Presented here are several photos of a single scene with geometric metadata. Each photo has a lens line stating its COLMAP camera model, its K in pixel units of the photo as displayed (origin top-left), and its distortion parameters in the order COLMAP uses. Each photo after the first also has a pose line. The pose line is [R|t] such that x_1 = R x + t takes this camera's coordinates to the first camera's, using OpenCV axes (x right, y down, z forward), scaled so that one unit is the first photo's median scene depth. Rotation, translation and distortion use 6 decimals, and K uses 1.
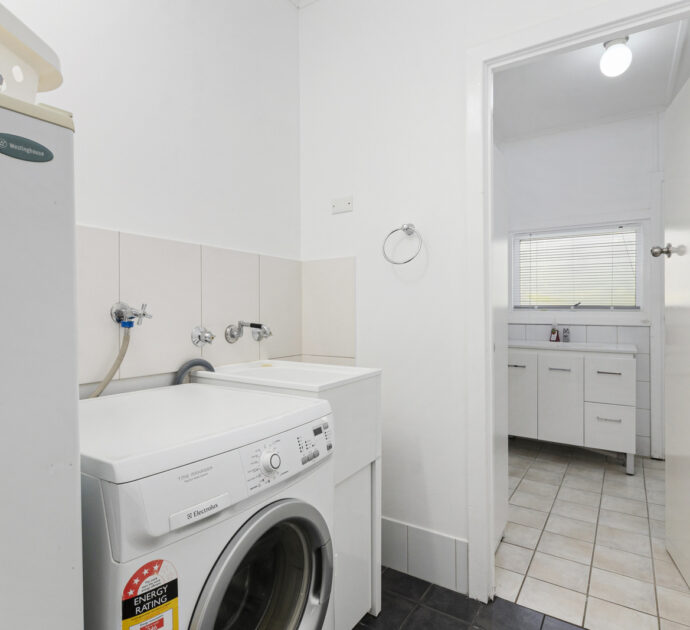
lens RADIAL K [[433.9, 0, 345.5], [0, 433.9, 316.0], [0, 0, 1]] dist [-0.006950, -0.000956]
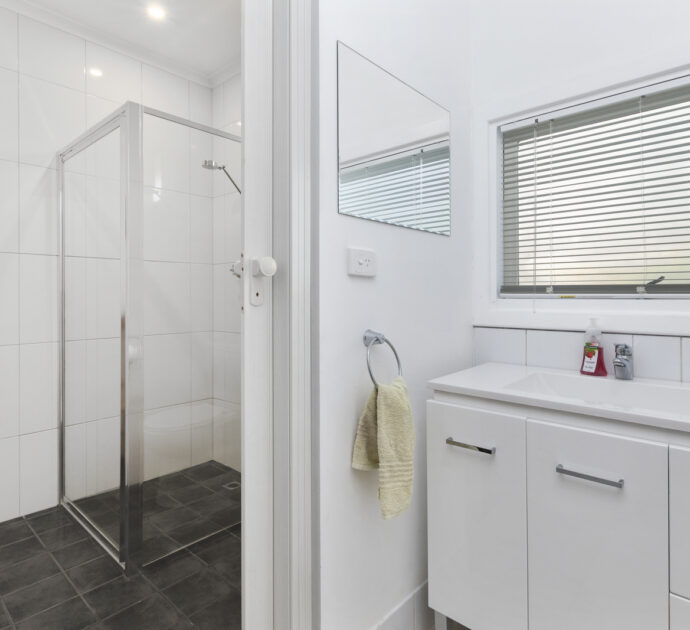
lens RADIAL K [[433.9, 0, 350.5], [0, 433.9, 296.5], [0, 0, 1]] dist [-0.006950, -0.000956]
pose [[0.988717, 0.002558, -0.149776, 0.323377], [-0.004017, 0.999947, -0.009439, -0.008537], [0.149744, 0.009934, 0.988675, 0.576409]]
